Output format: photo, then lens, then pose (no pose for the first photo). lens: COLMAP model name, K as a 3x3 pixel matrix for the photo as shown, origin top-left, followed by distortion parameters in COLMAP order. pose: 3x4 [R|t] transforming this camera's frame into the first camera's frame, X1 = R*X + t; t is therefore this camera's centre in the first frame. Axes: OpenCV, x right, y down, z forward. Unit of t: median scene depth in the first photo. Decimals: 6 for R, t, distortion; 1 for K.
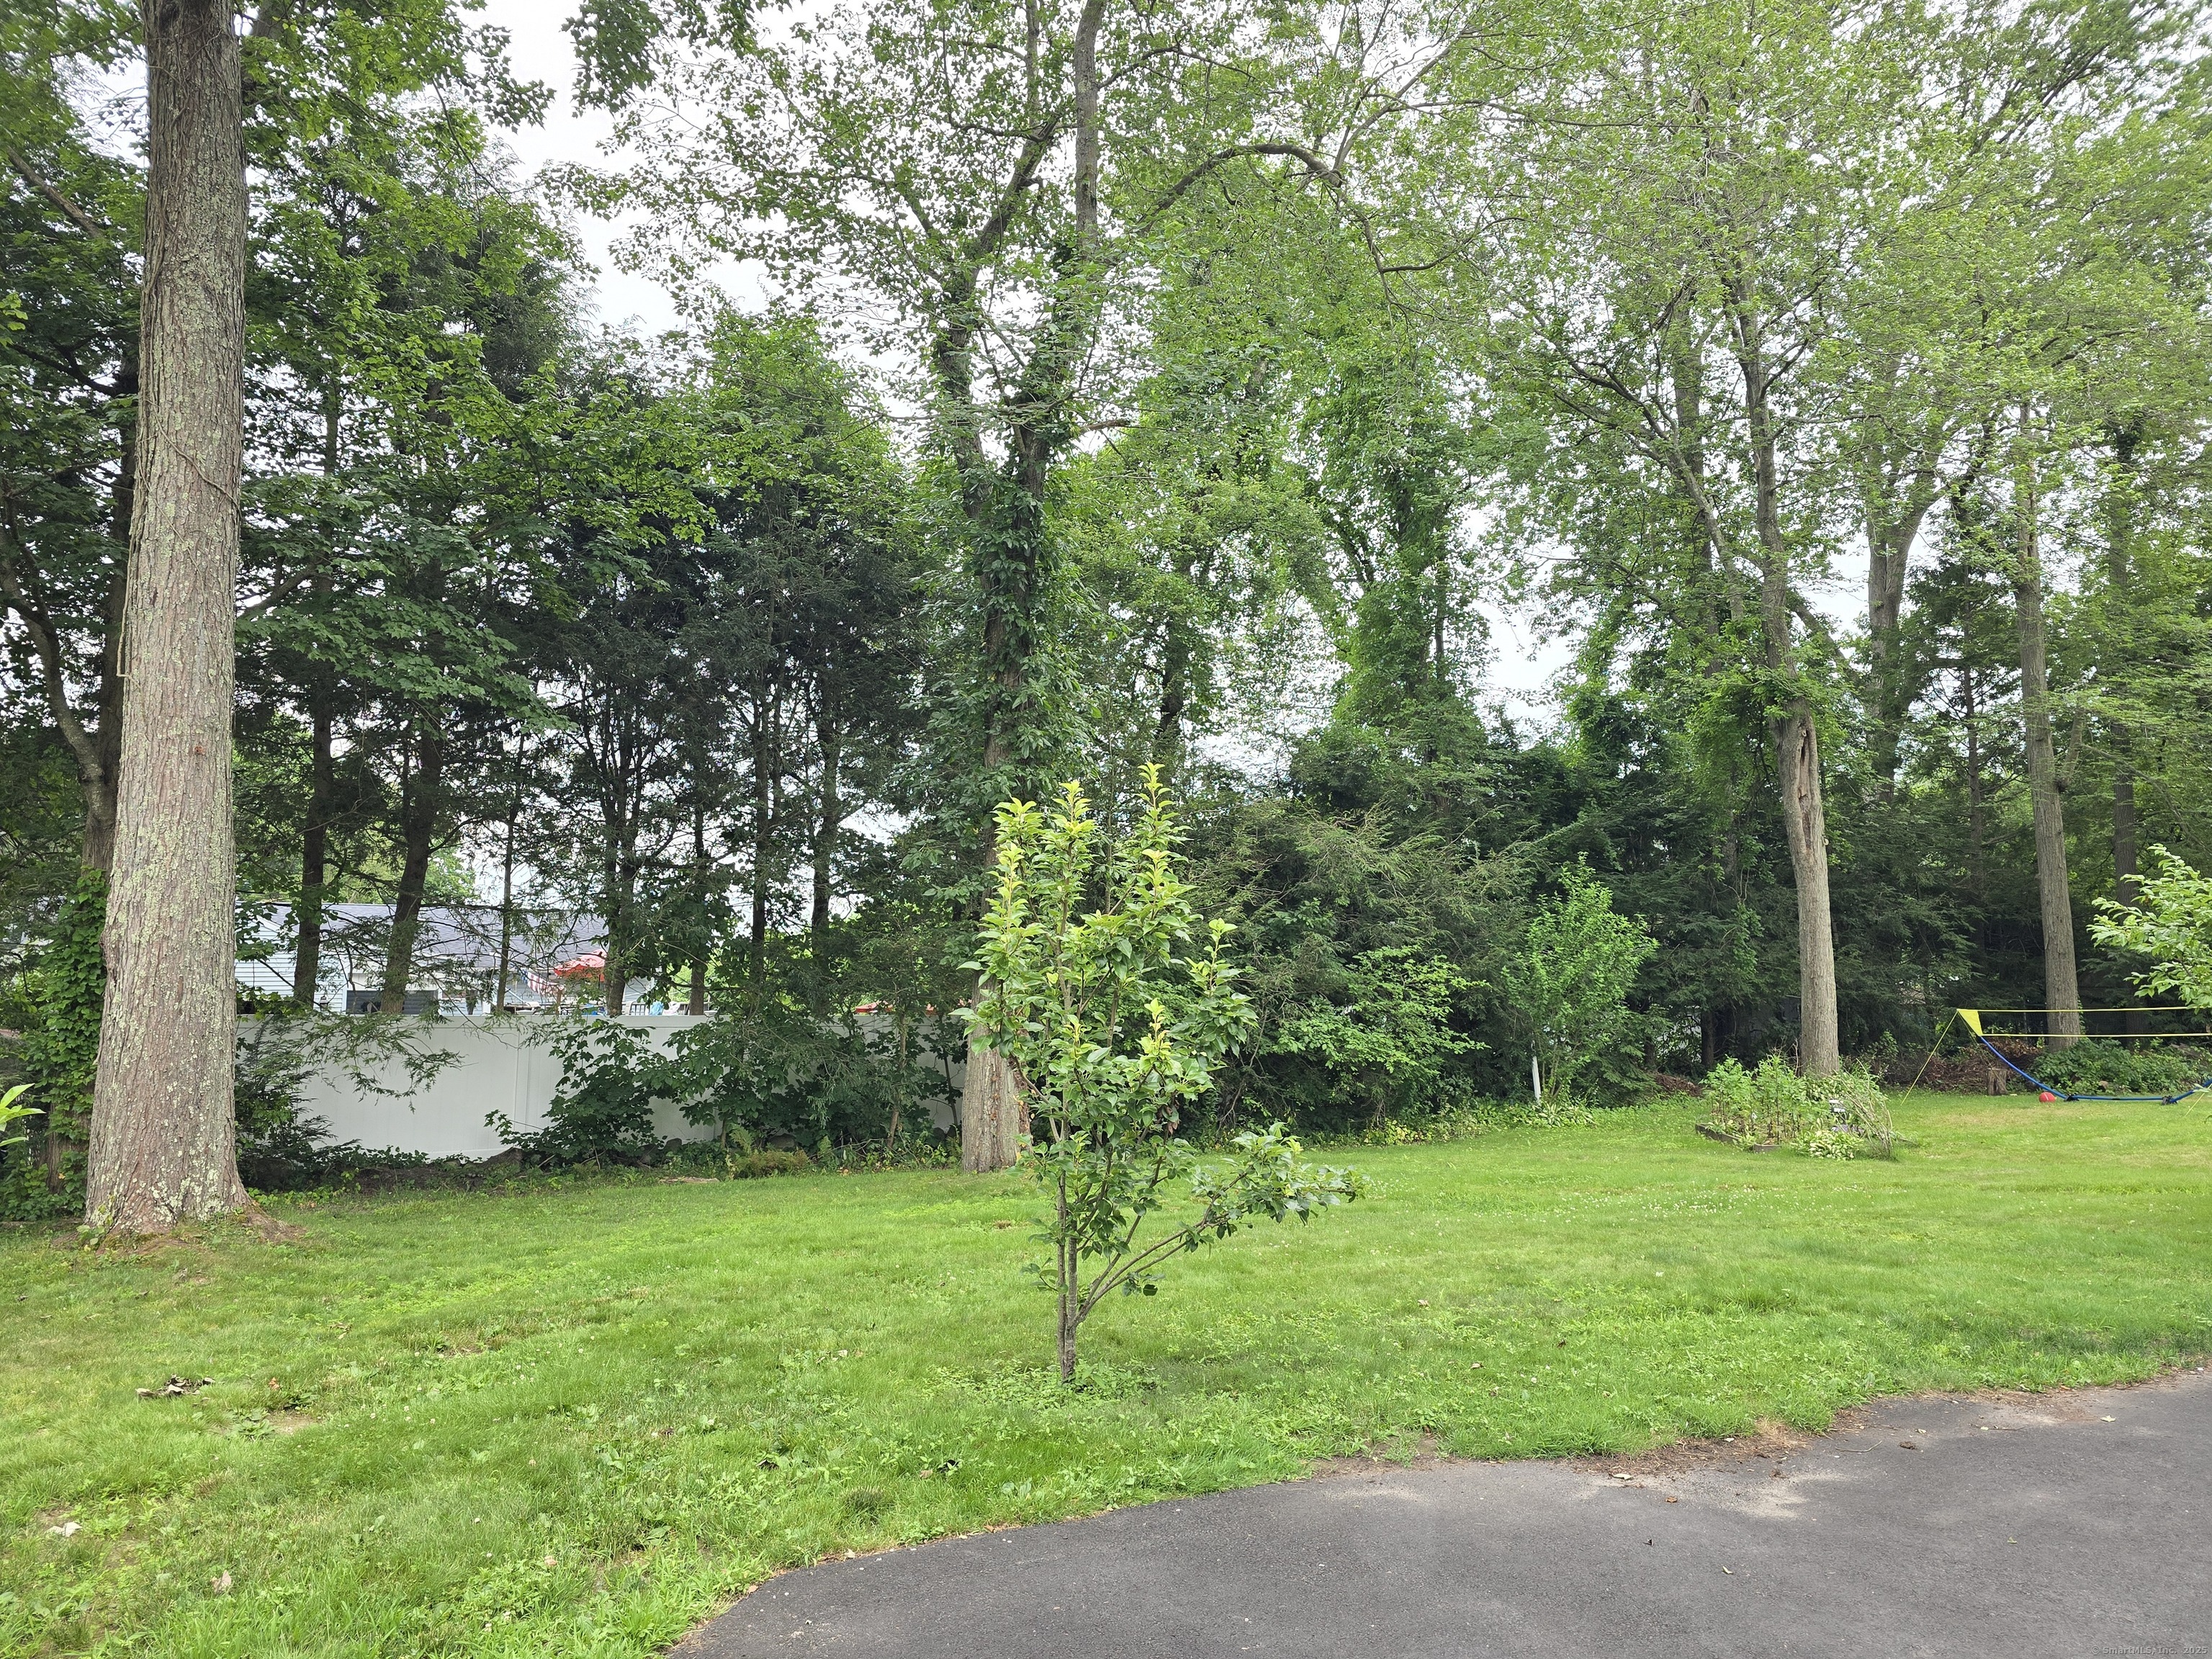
lens RADIAL K [[1442.6, 0, 1125.0], [0, 1442.6, 837.8], [0, 0, 1]] dist [0.043101, -0.030472]
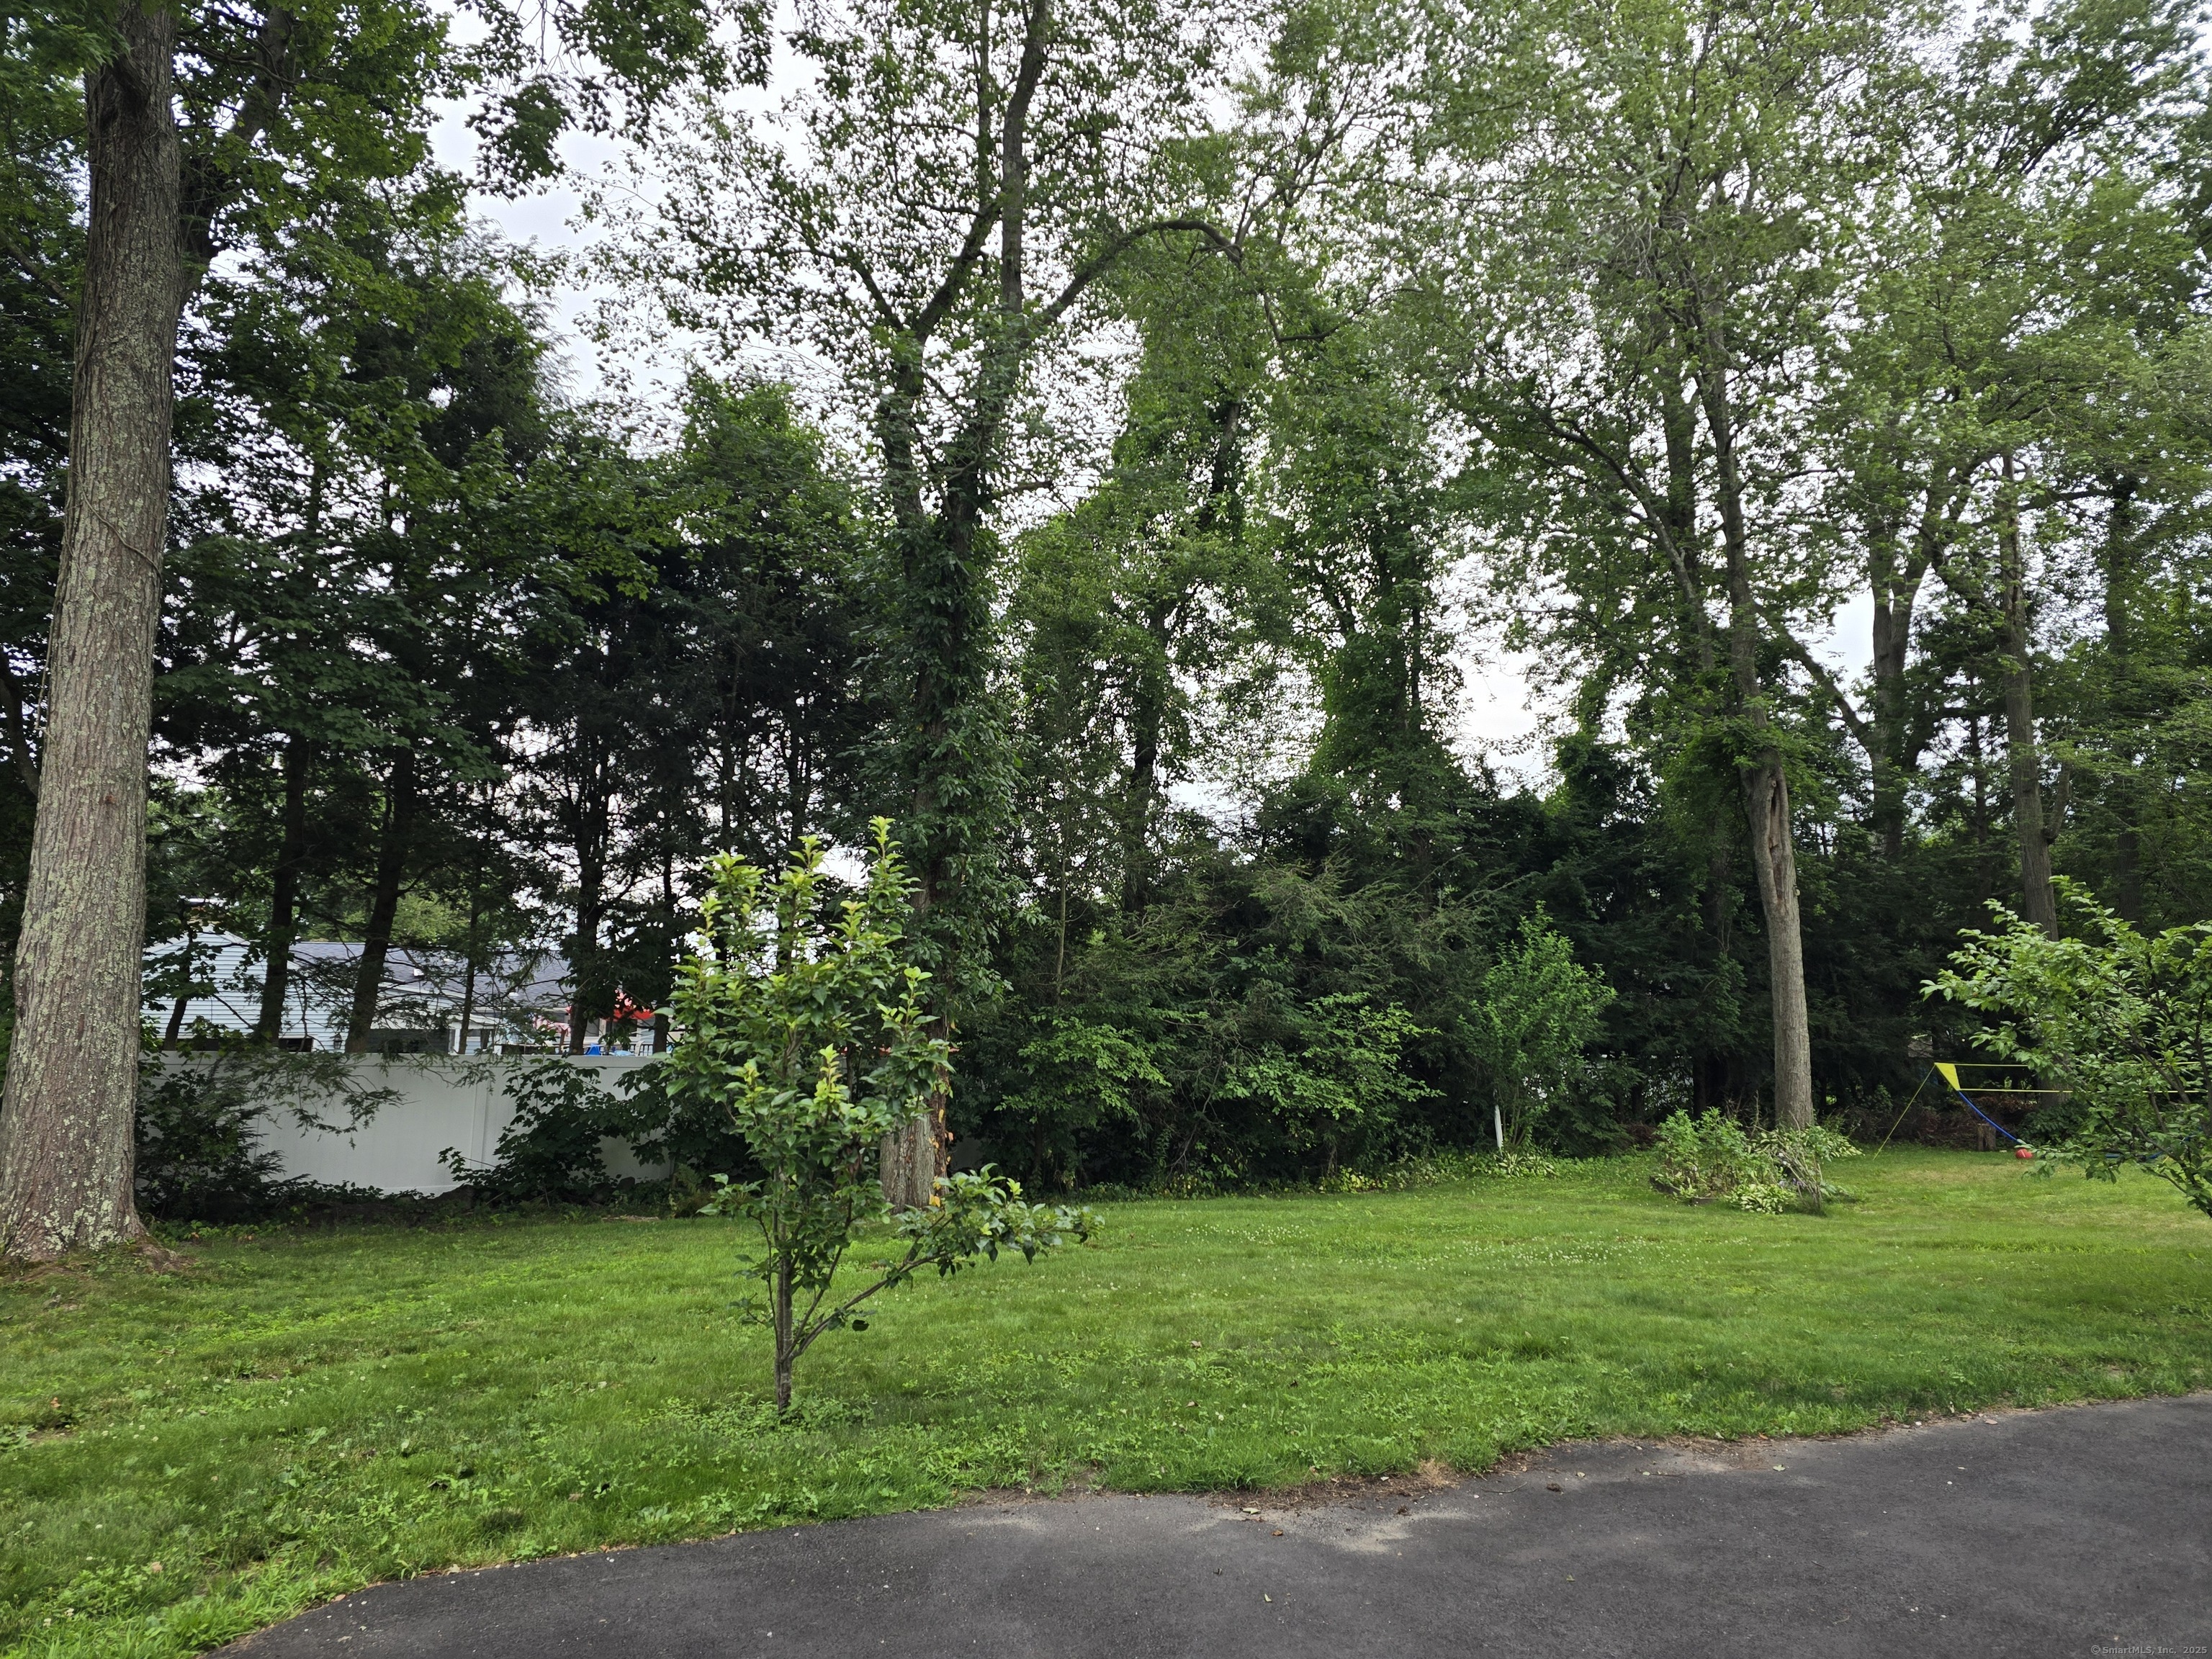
lens RADIAL K [[1442.6, 0, 1129.6], [0, 1442.6, 822.1], [0, 0, 1]] dist [0.043101, -0.030472]
pose [[0.999303, 0.004259, -0.037096, 0.083389], [-0.005771, 0.999152, -0.040766, -0.002638], [0.036891, 0.040952, 0.998480, -0.016384]]
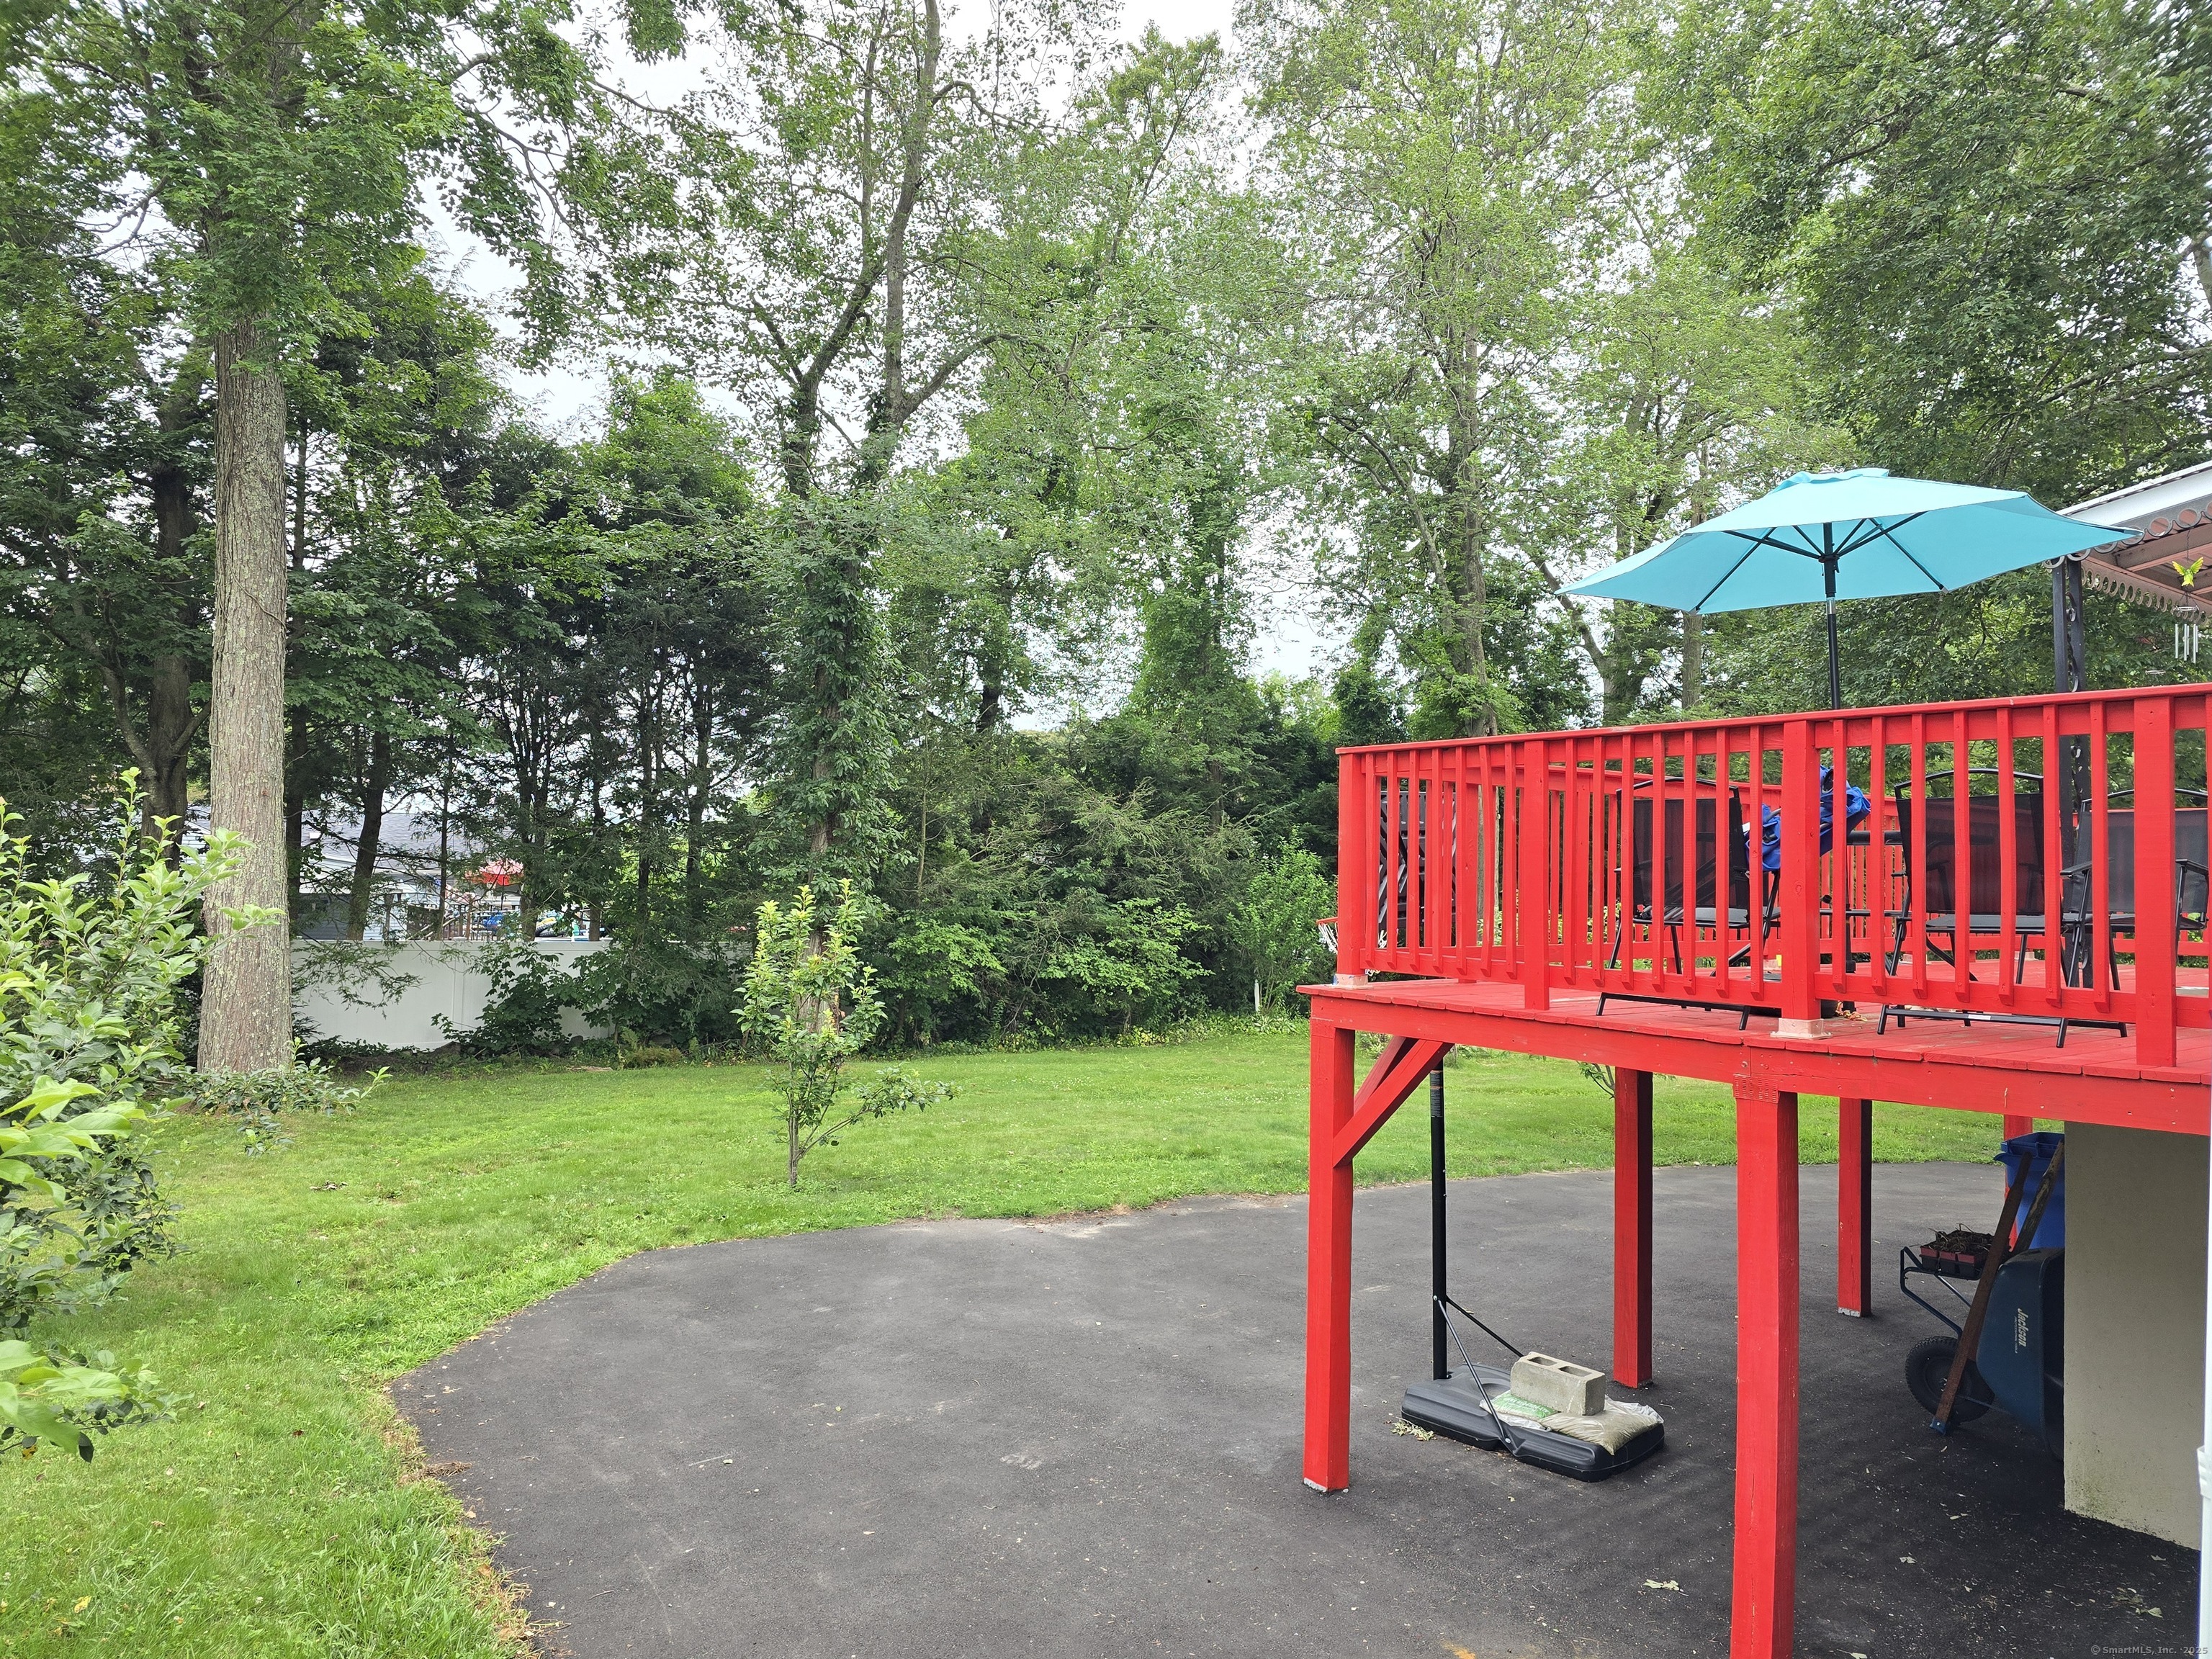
lens RADIAL K [[1442.6, 0, 1125.5], [0, 1442.6, 840.5], [0, 0, 1]] dist [0.043101, -0.030472]
pose [[0.997255, 0.026575, 0.069104, 0.091057], [-0.032276, 0.996048, 0.082740, -0.096904], [-0.066632, -0.084743, 0.994172, -0.335280]]
